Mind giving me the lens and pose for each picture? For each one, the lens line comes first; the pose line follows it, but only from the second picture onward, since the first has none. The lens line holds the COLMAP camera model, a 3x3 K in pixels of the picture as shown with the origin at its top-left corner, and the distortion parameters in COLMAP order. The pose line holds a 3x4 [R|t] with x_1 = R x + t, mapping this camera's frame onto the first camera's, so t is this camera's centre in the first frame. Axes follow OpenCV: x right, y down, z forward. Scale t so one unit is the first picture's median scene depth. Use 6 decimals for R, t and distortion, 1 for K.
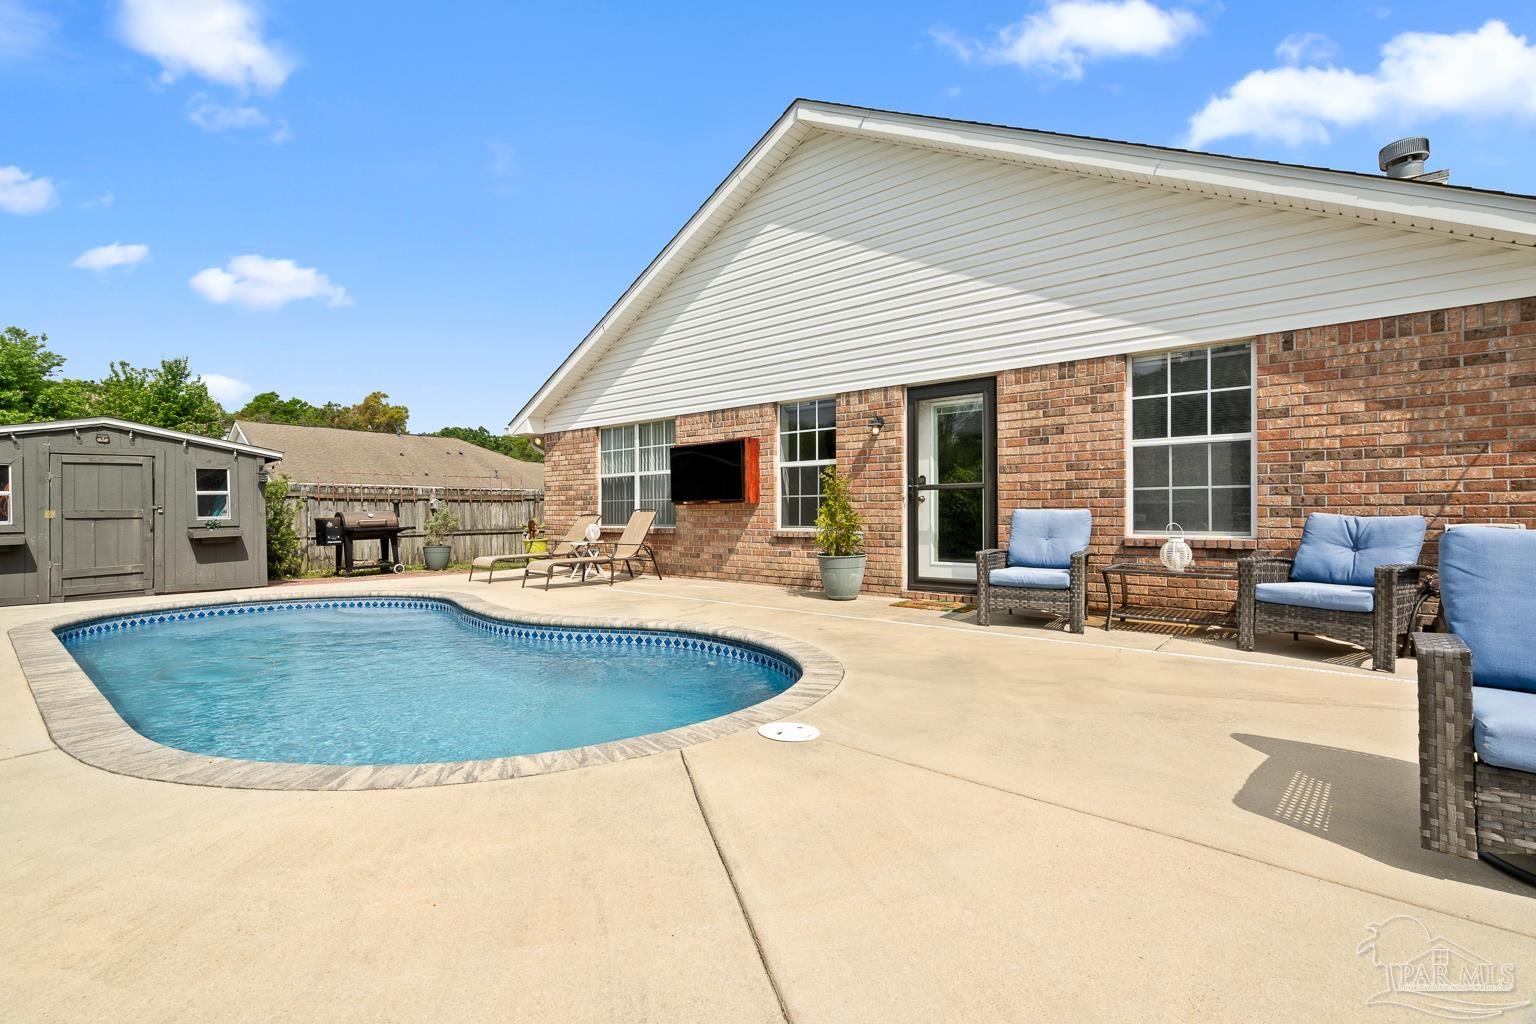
lens RADIAL K [[704.1, 0, 762.2], [0, 704.1, 510.7], [0, 0, 1]] dist [-0.000853, 0.000350]
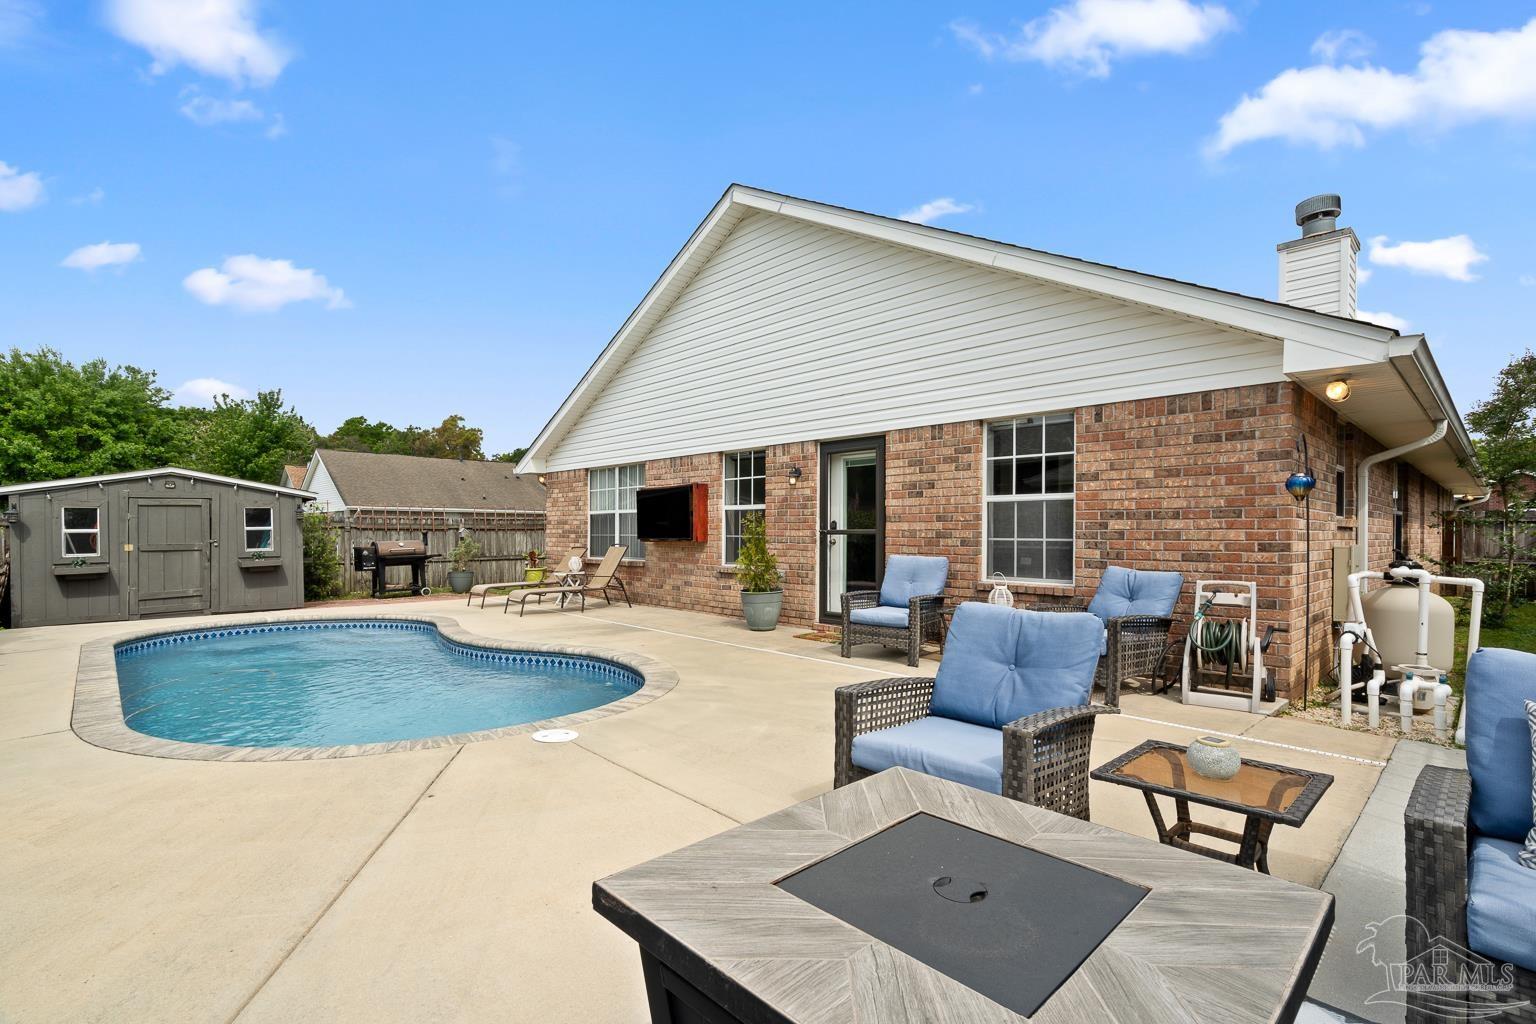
lens RADIAL K [[709.4, 0, 765.9], [0, 709.4, 535.3], [0, 0, 1]] dist [-0.003668, 0.000870]
pose [[0.995587, 0.006195, -0.093638, 0.223264], [-0.005348, 0.999942, 0.009298, -0.036498], [0.093691, -0.008757, 0.995563, -0.131579]]
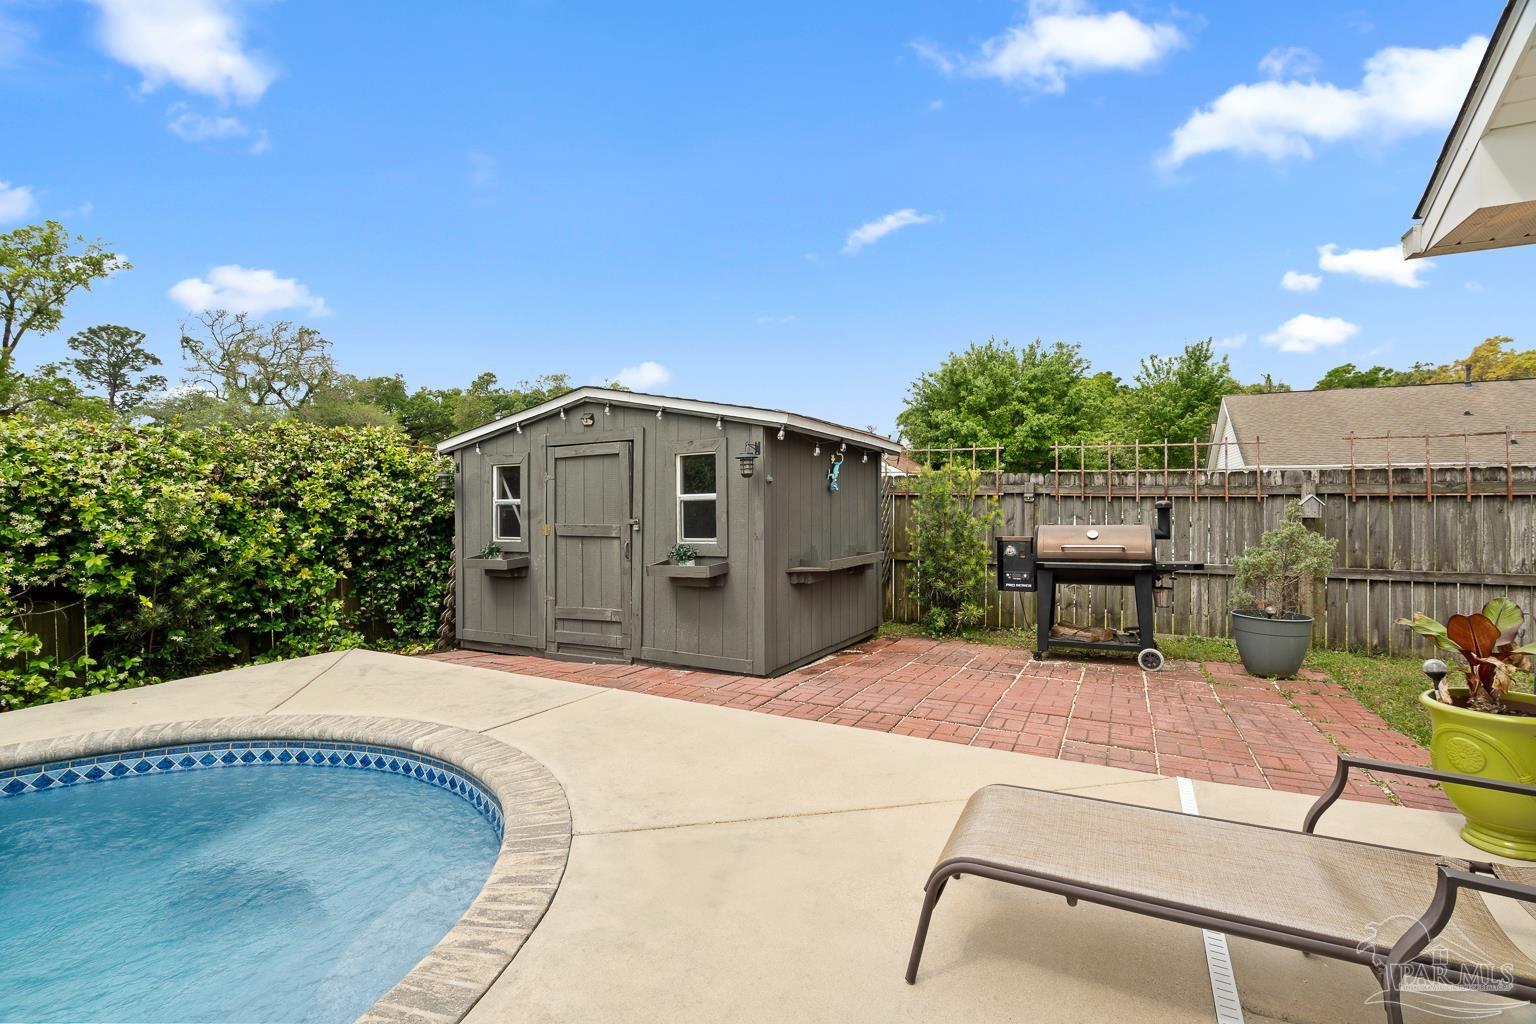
lens RADIAL K [[695.6, 0, 768.0], [0, 695.6, 512.0], [0, 0, 1]] dist [0.000066, 0.000635]
pose [[0.245473, 0.022240, -0.969148, -0.270045], [0.001420, 0.999727, 0.023301, -0.032157], [0.969402, -0.007096, 0.245374, 1.132194]]
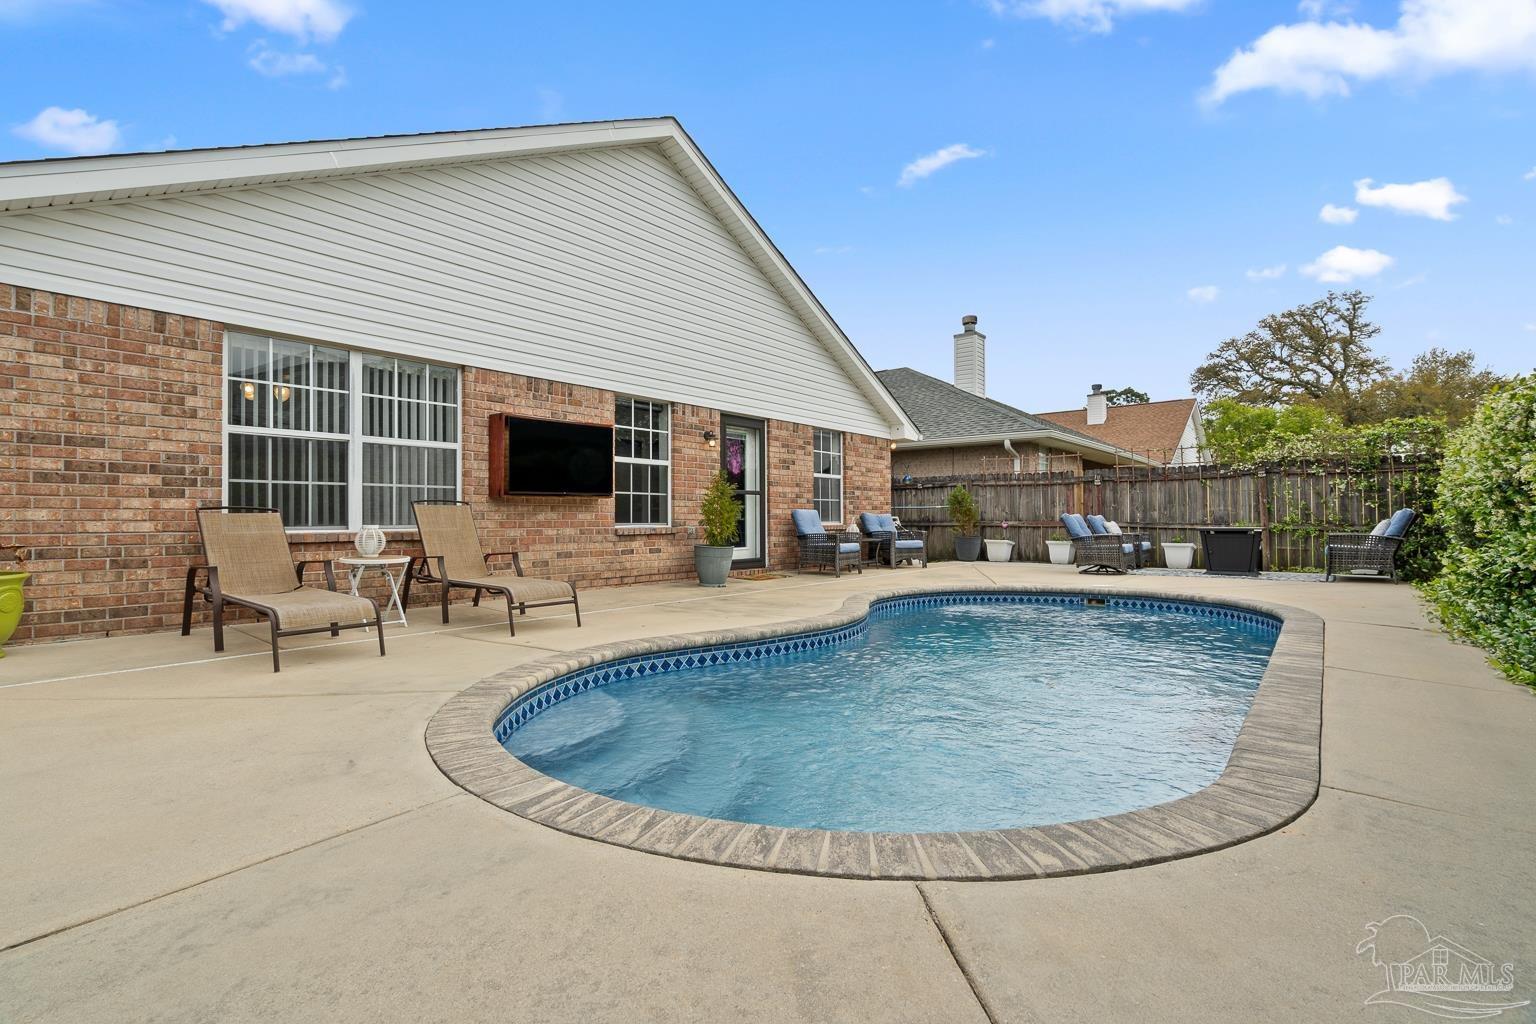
lens RADIAL K [[704.1, 0, 762.2], [0, 704.1, 510.7], [0, 0, 1]] dist [-0.000853, 0.000350]
pose [[-0.034727, 0.015929, 0.999270, -1.050919], [0.001227, 0.999873, -0.015896, 0.022625], [-0.999396, 0.000674, -0.034742, 0.951393]]
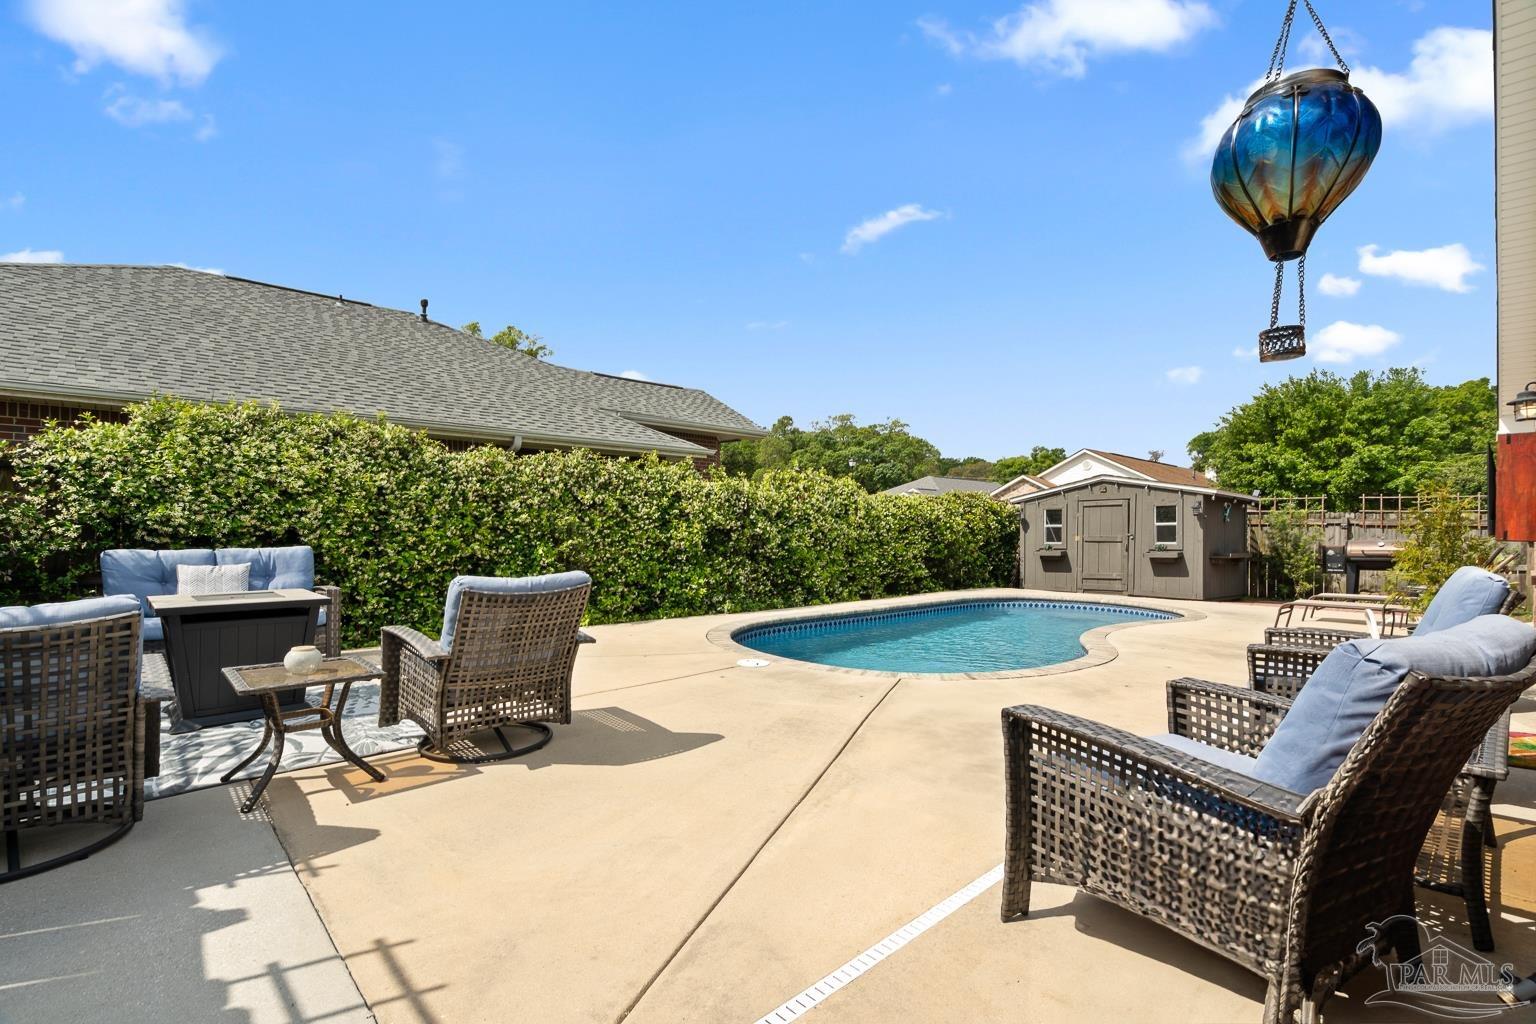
lens RADIAL K [[709.4, 0, 765.9], [0, 709.4, 535.3], [0, 0, 1]] dist [-0.003668, 0.000870]
pose [[-0.096327, 0.014746, -0.995240, 0.754506], [-0.006385, 0.999861, 0.015433, -0.024322], [0.995329, 0.007841, -0.096220, 0.473342]]
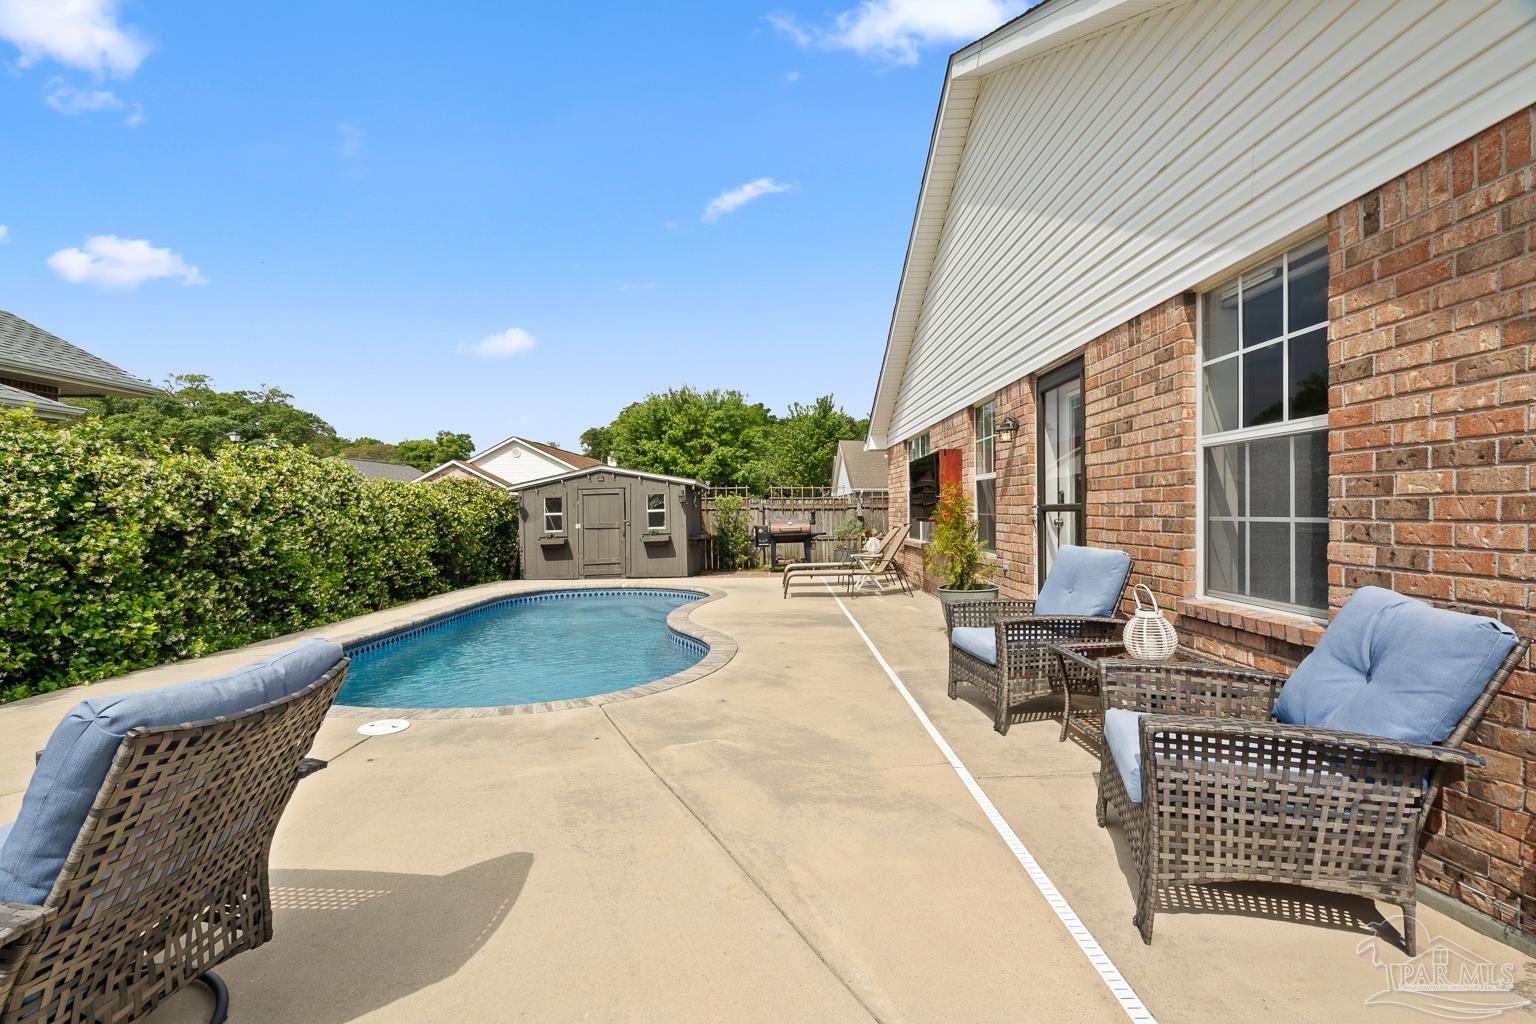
lens RADIAL K [[702.5, 0, 758.5], [0, 702.5, 515.8], [0, 0, 1]] dist [0.000493, 0.000969]
pose [[0.646246, 0.001579, -0.763128, 0.584438], [0.010843, 0.999878, 0.011252, -0.035195], [0.763052, -0.015546, 0.646150, 0.268371]]
